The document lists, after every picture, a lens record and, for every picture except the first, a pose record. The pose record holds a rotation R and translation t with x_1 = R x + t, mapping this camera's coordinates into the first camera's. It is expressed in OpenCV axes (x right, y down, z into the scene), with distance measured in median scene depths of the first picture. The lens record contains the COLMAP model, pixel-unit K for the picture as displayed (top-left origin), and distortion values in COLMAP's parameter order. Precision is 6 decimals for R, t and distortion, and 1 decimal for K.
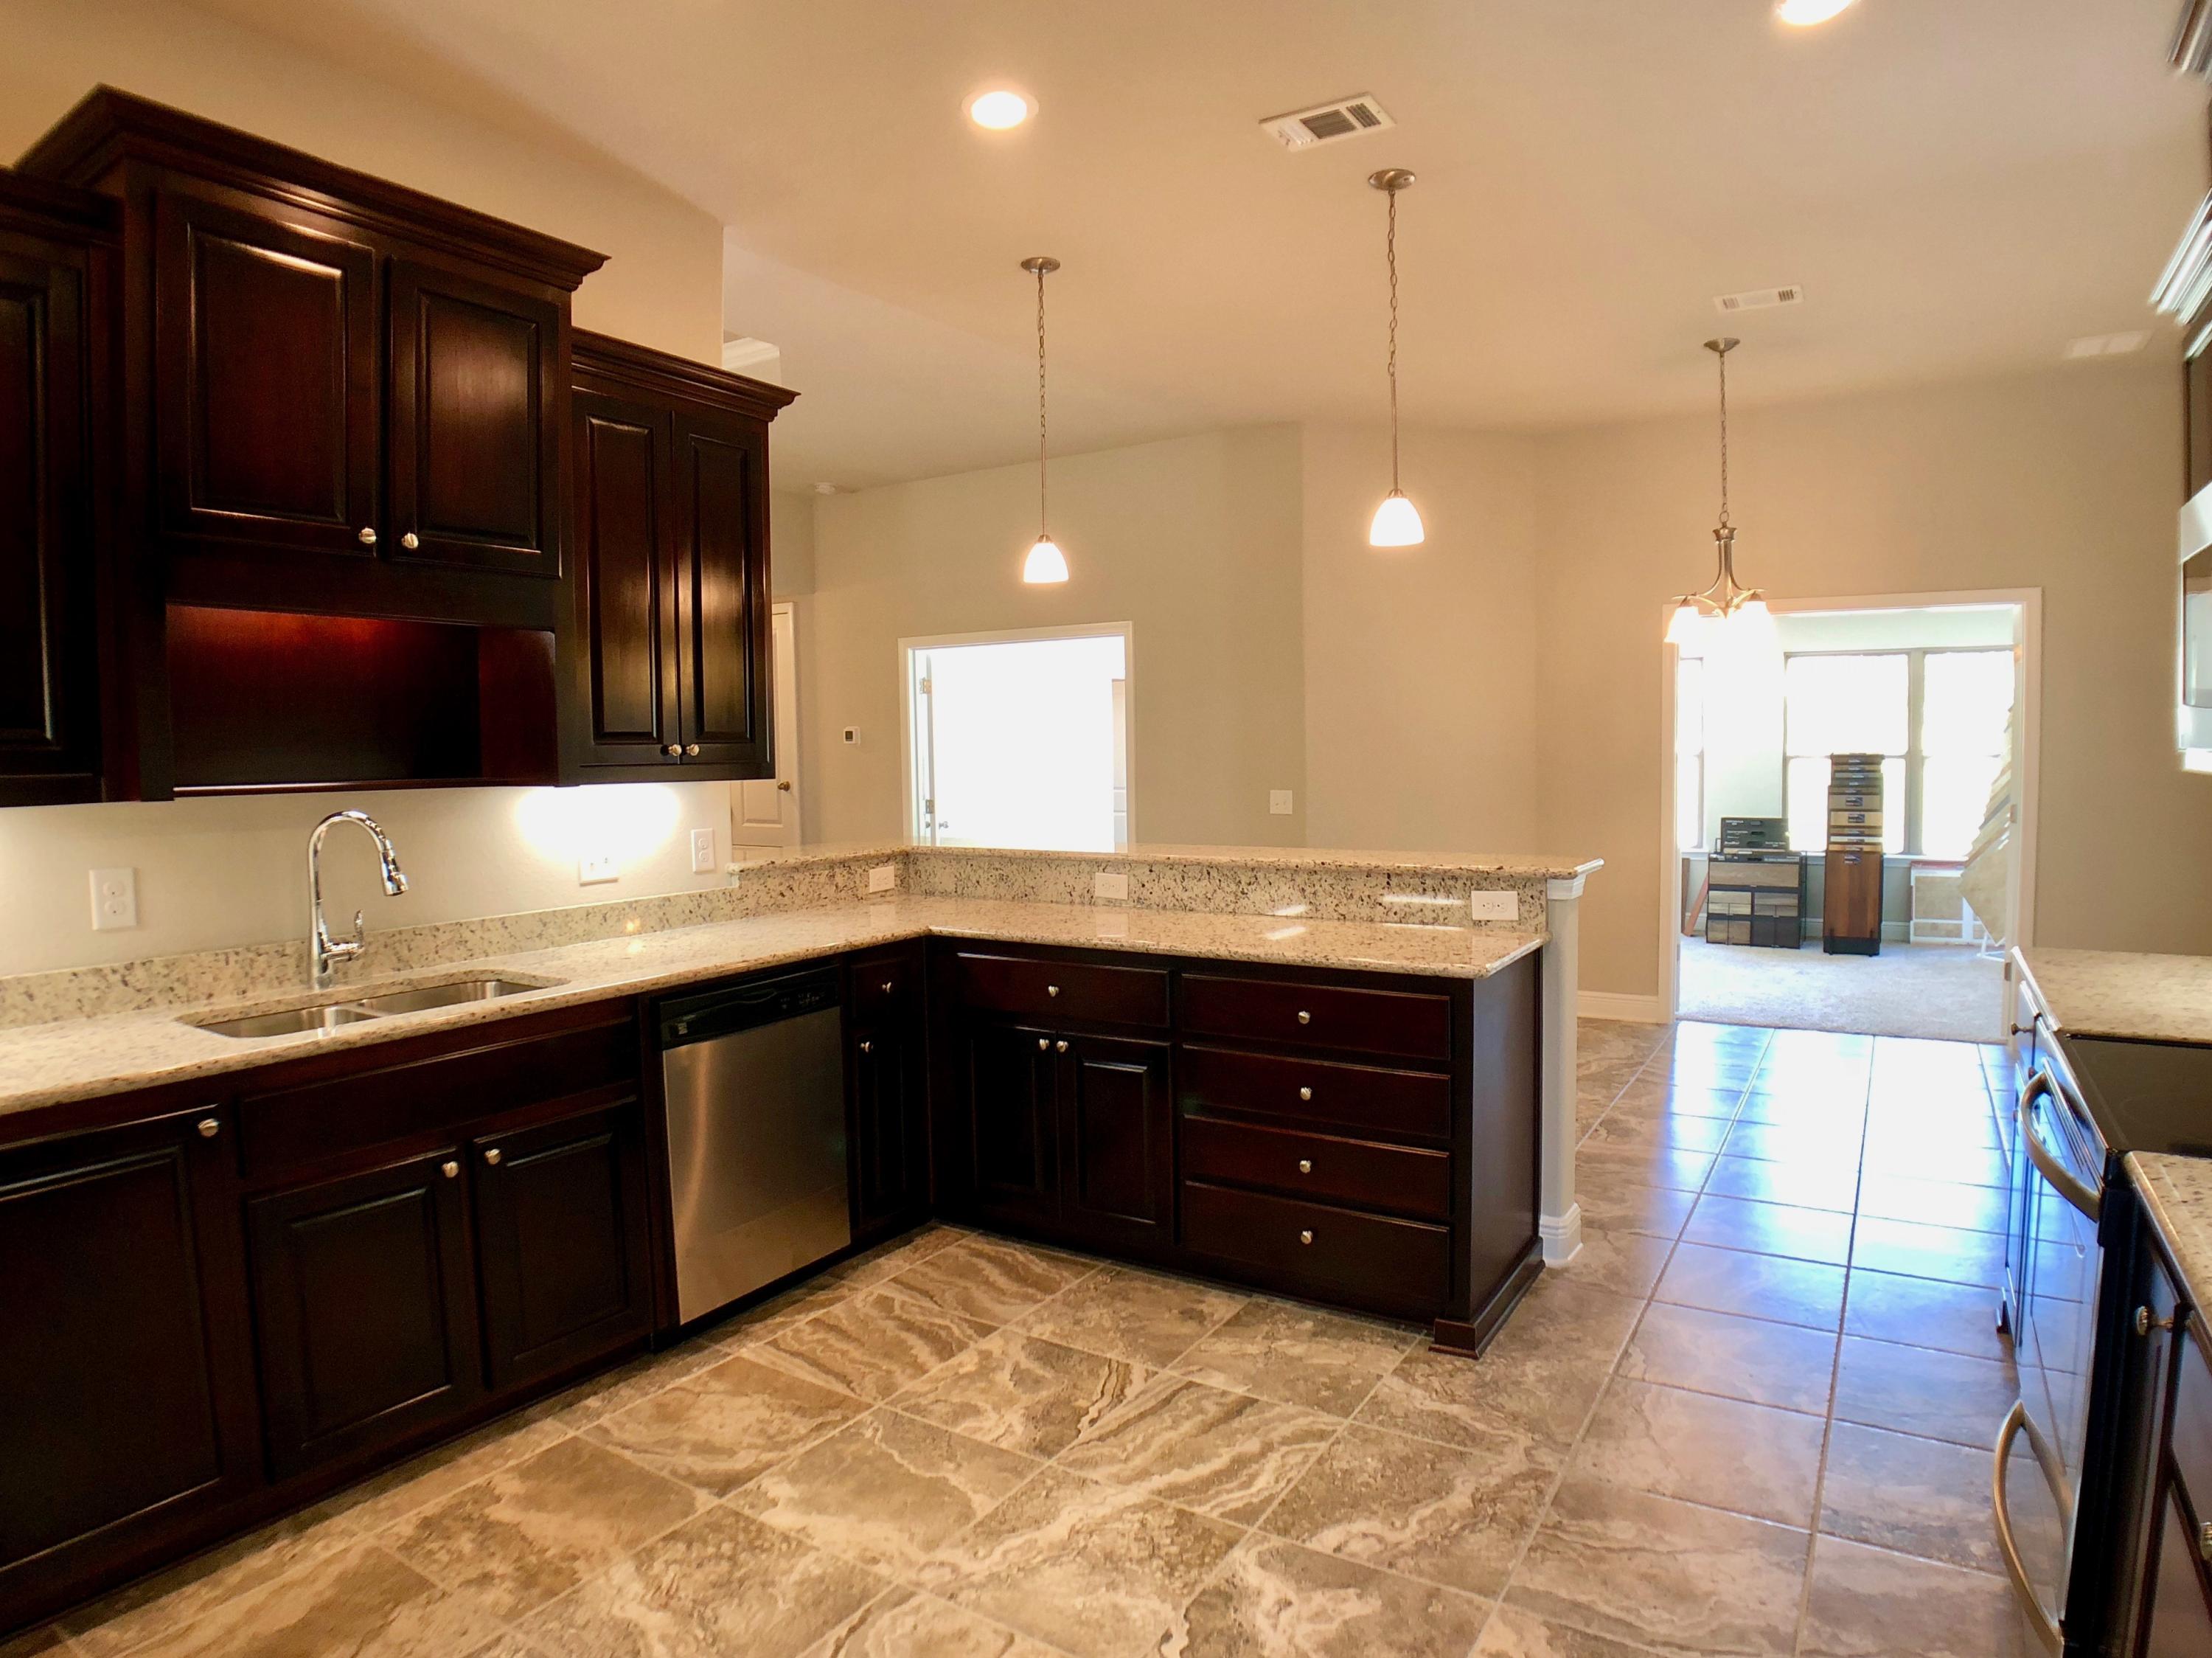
lens RADIAL K [[1250.2, 0, 1120.0], [0, 1250.2, 826.7], [0, 0, 1]] dist [-0.099199, 0.018134]
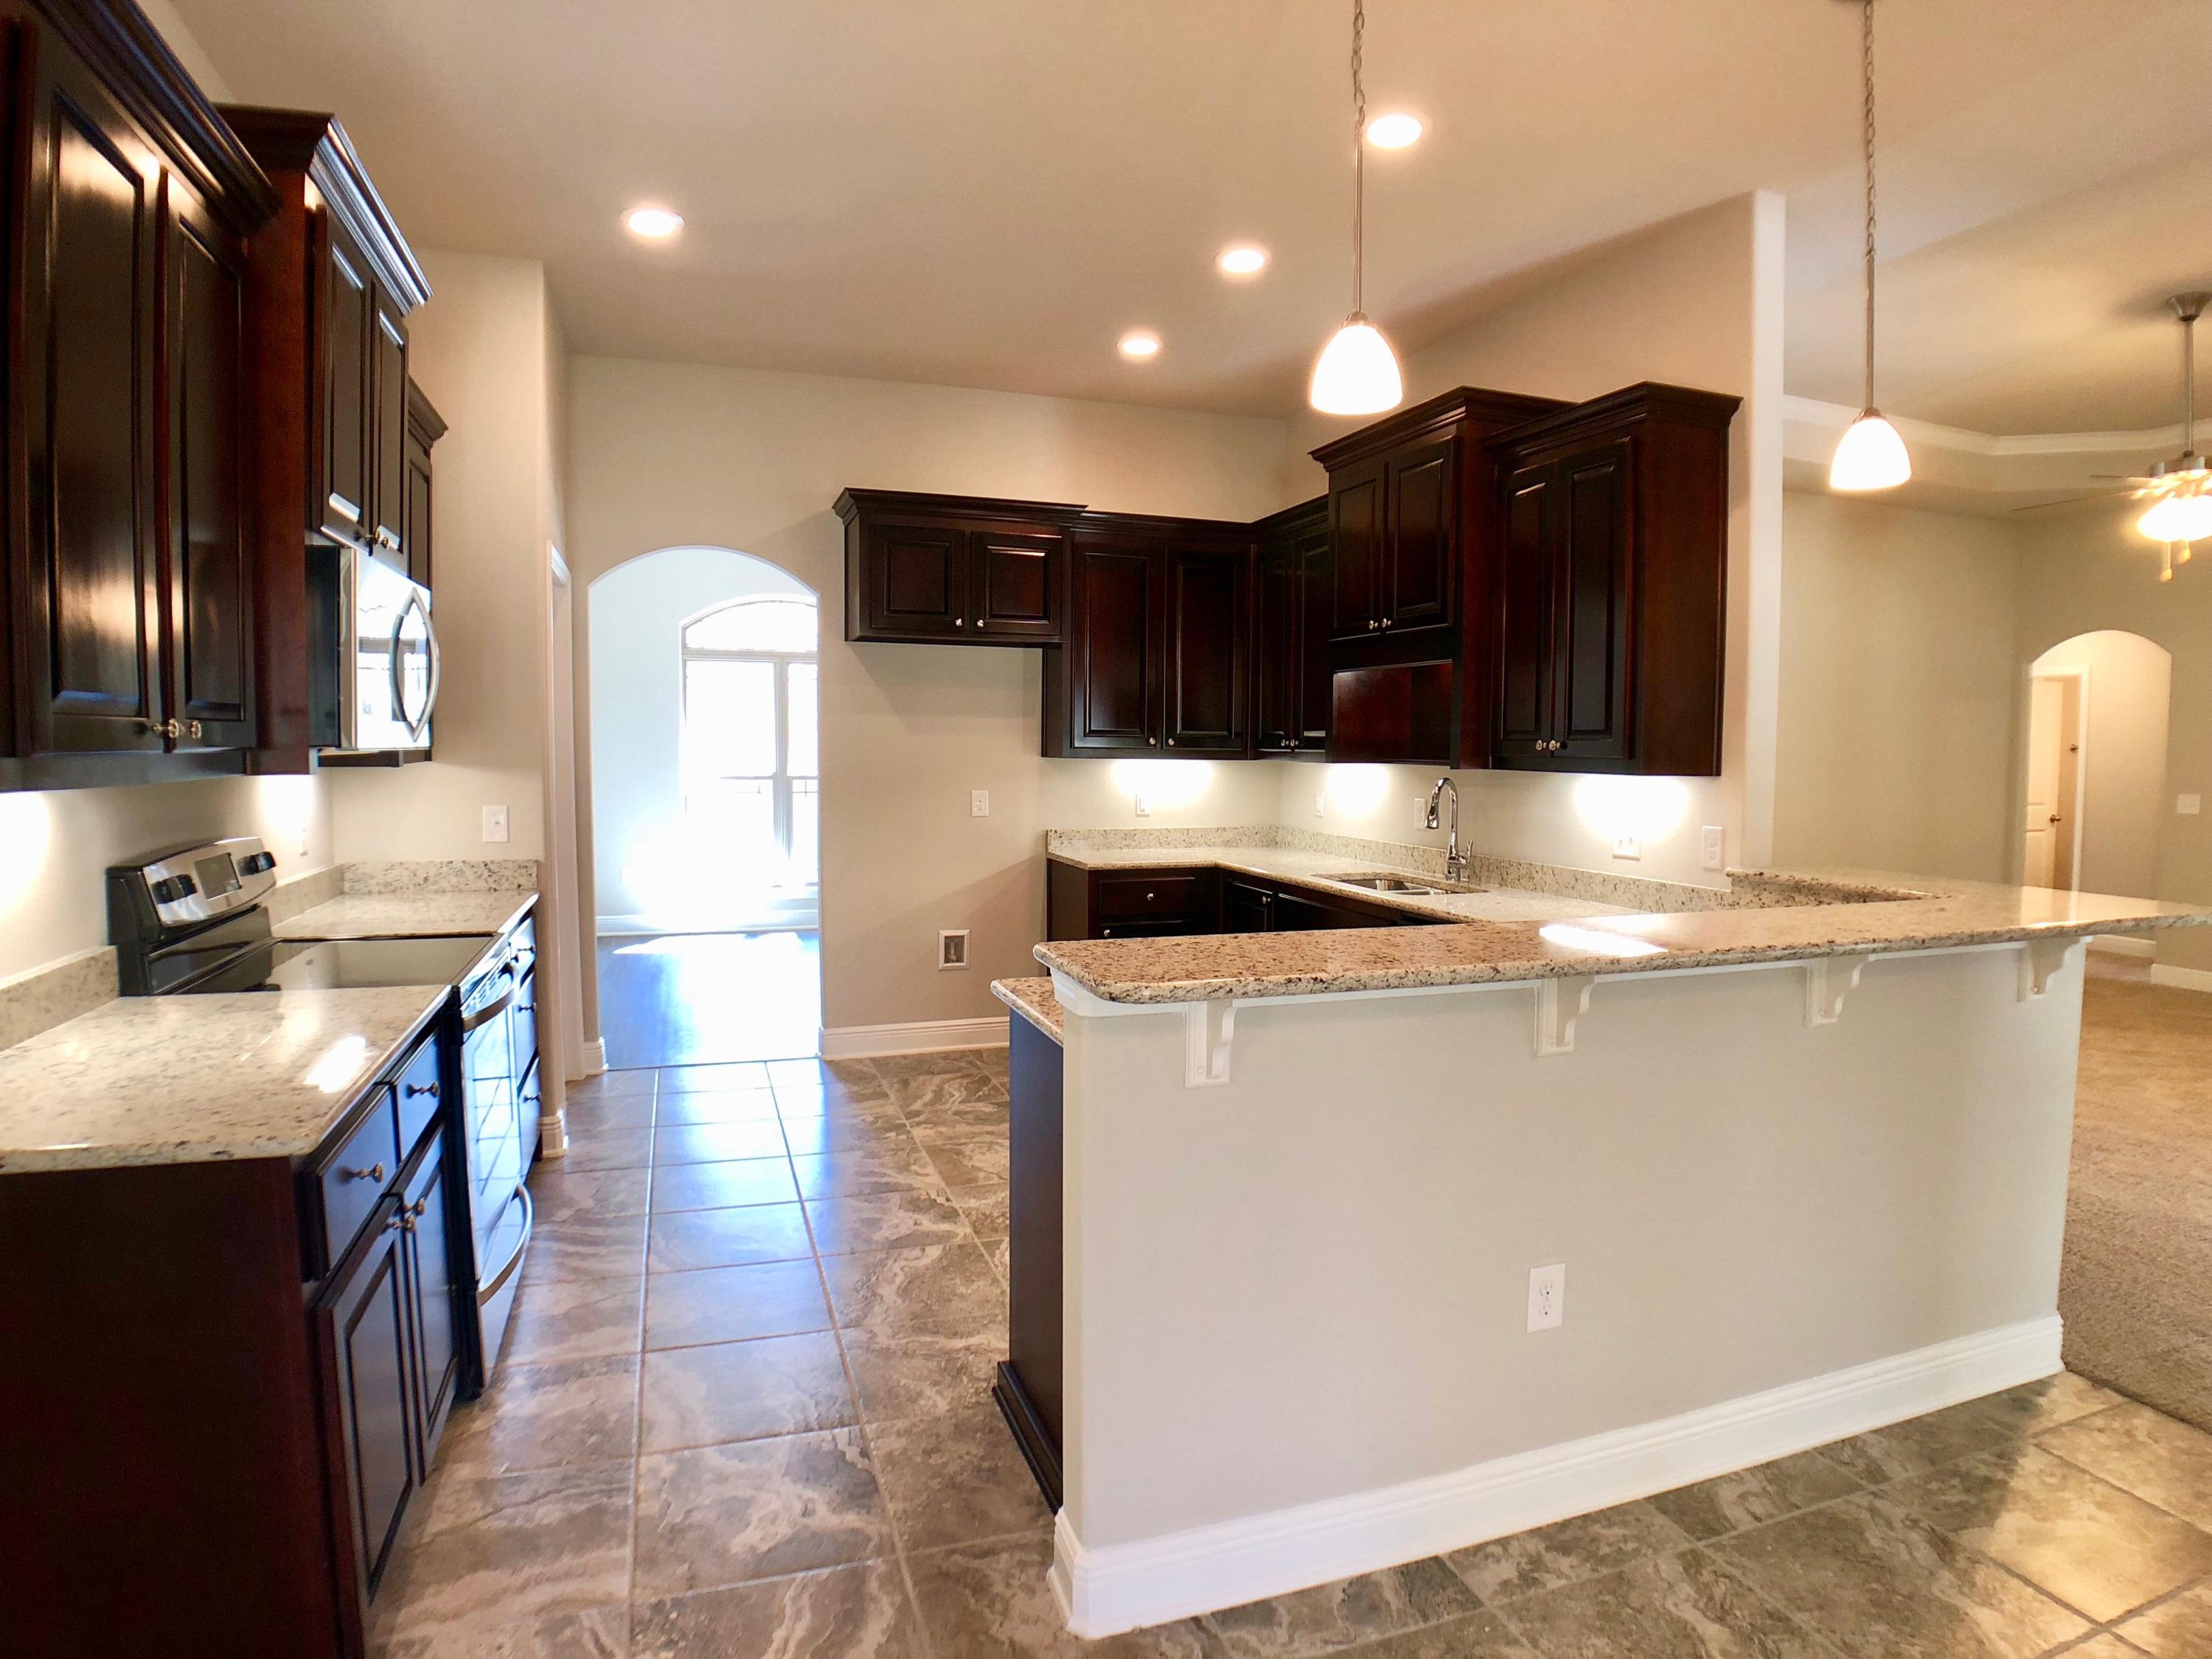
lens RADIAL K [[1250.1, 0, 1125.4], [0, 1250.1, 824.1], [0, 0, 1]] dist [-0.099199, 0.018134]
pose [[-0.610866, 0.055993, -0.789751, 1.035274], [-0.052335, 0.992459, 0.110846, -0.119858], [0.790002, 0.109044, -0.603329, 1.740049]]
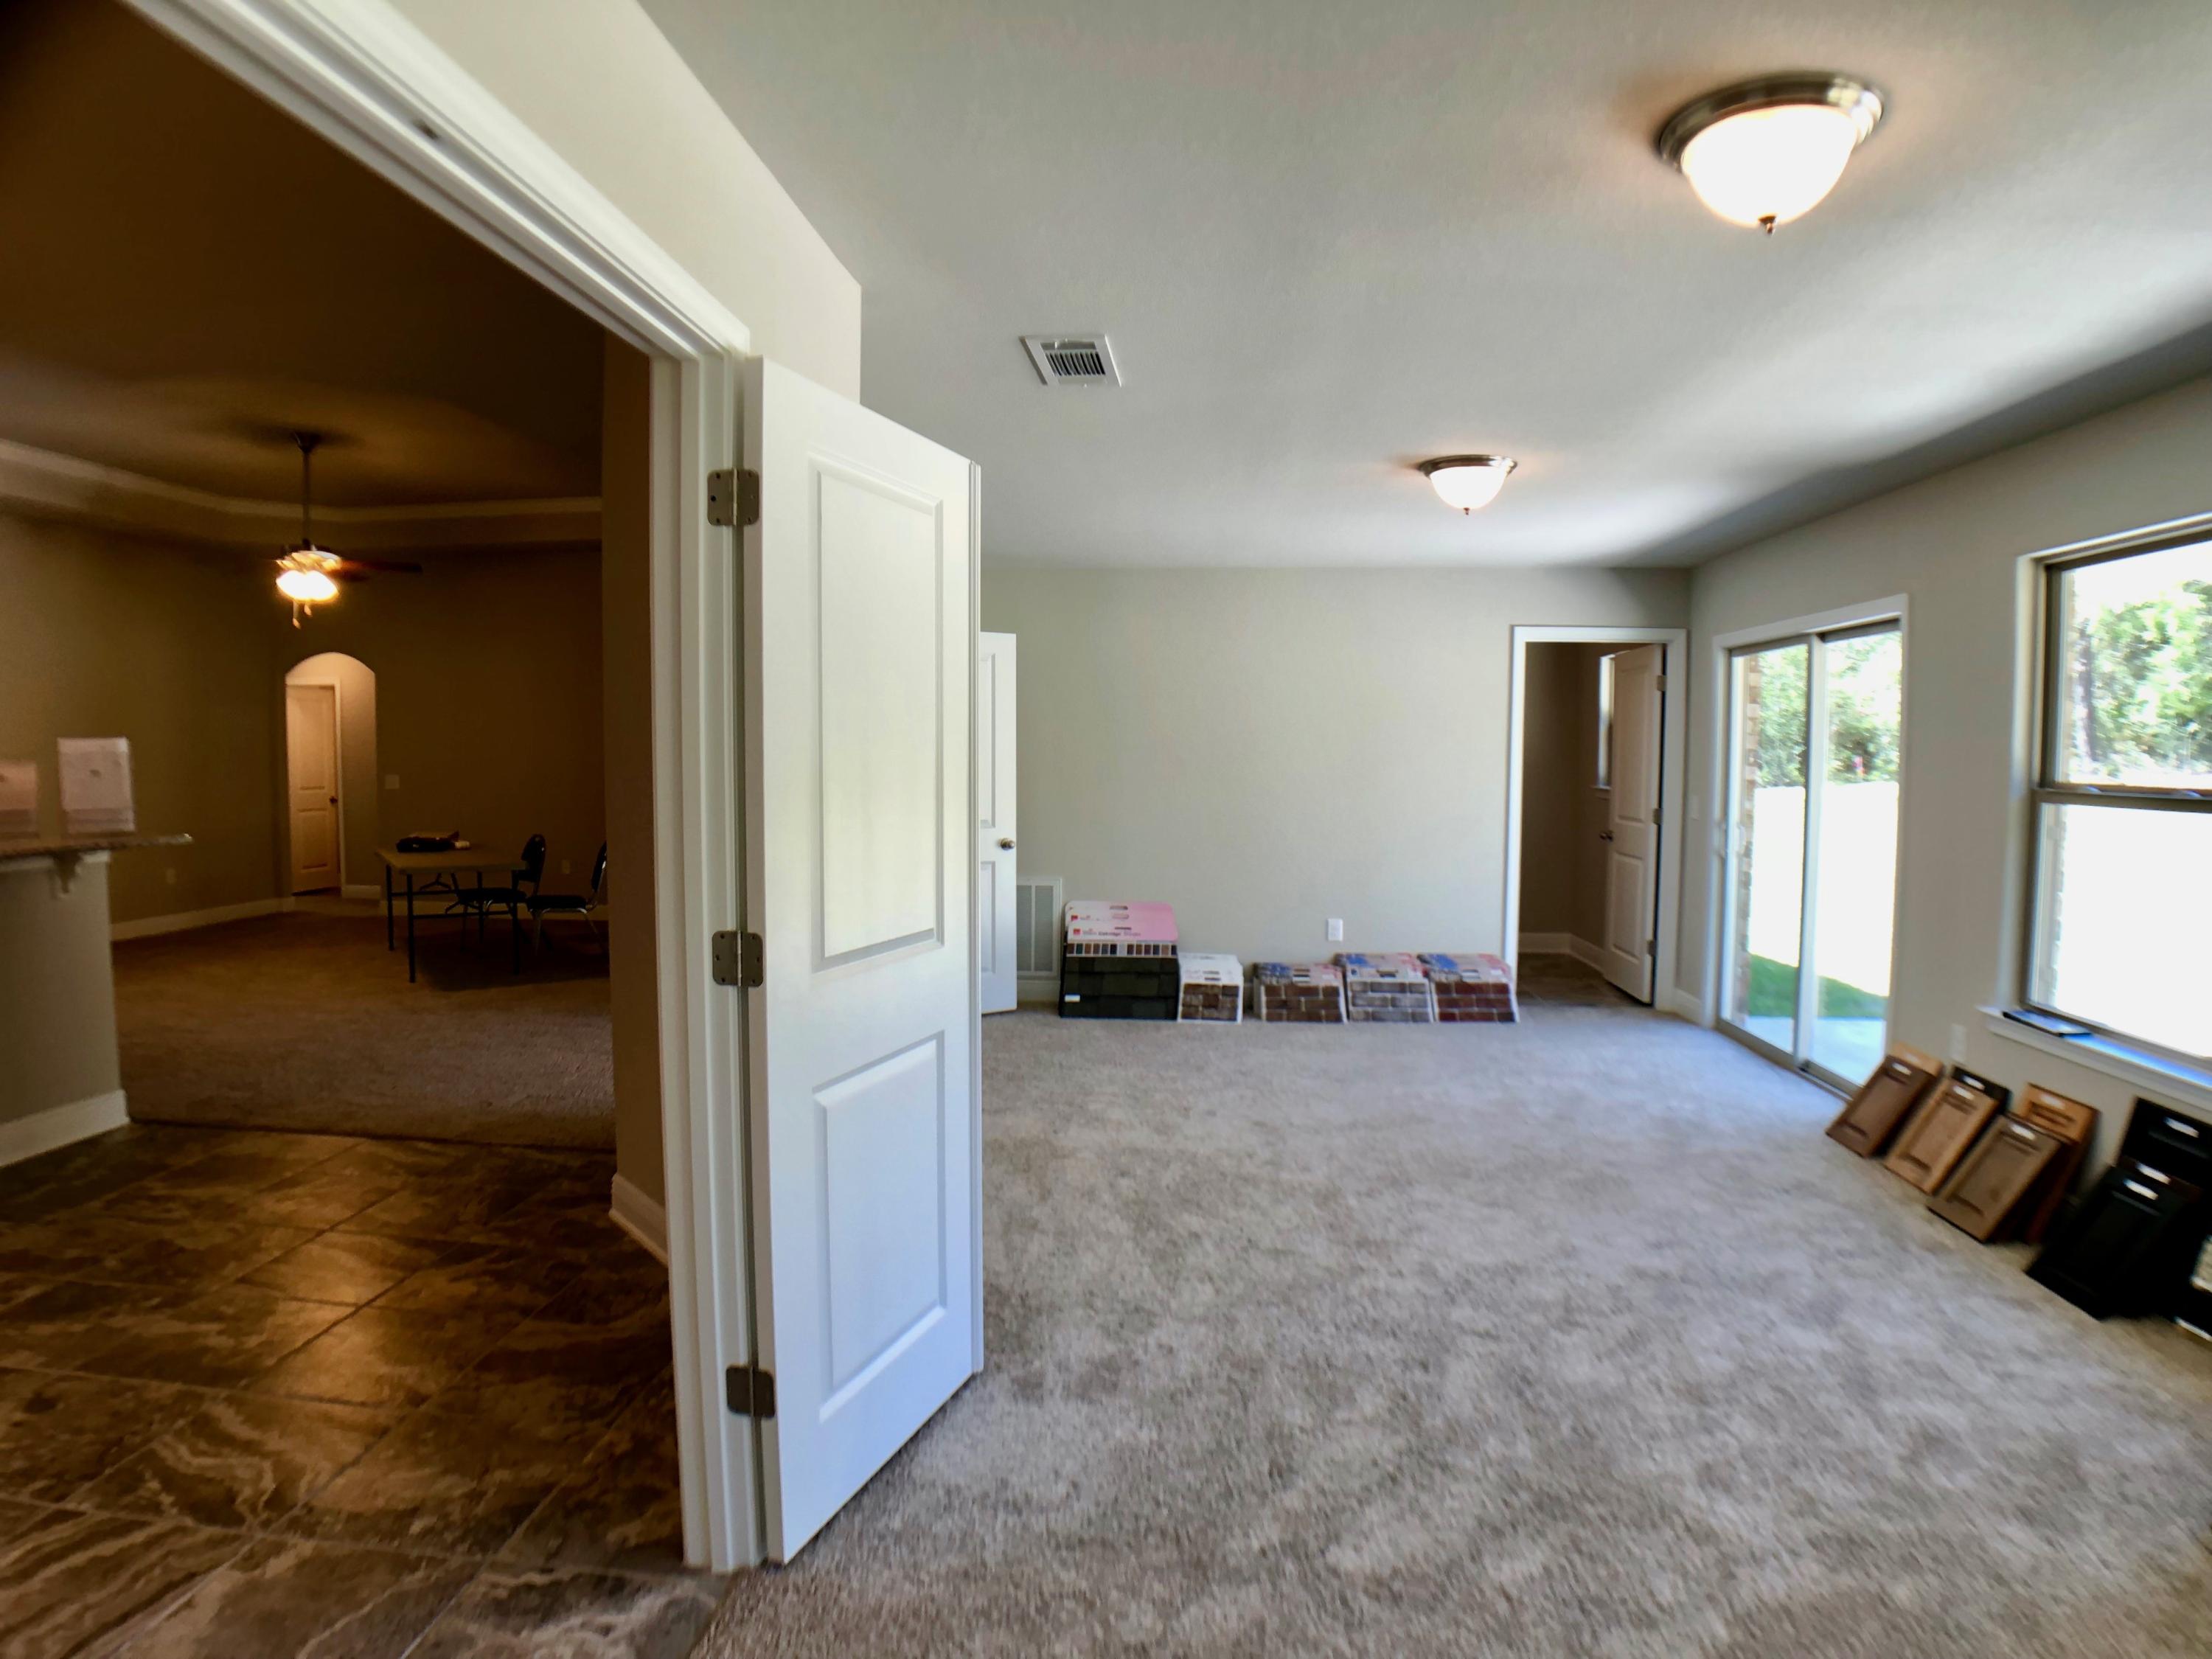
lens RADIAL K [[1250.1, 0, 1108.0], [0, 1250.1, 806.9], [0, 0, 1]] dist [-0.099199, 0.018134]
pose [[0.468170, 0.053430, -0.882022, 1.900020], [-0.064610, 0.997568, 0.026135, -0.166181], [0.881273, 0.044752, 0.470483, 2.271750]]
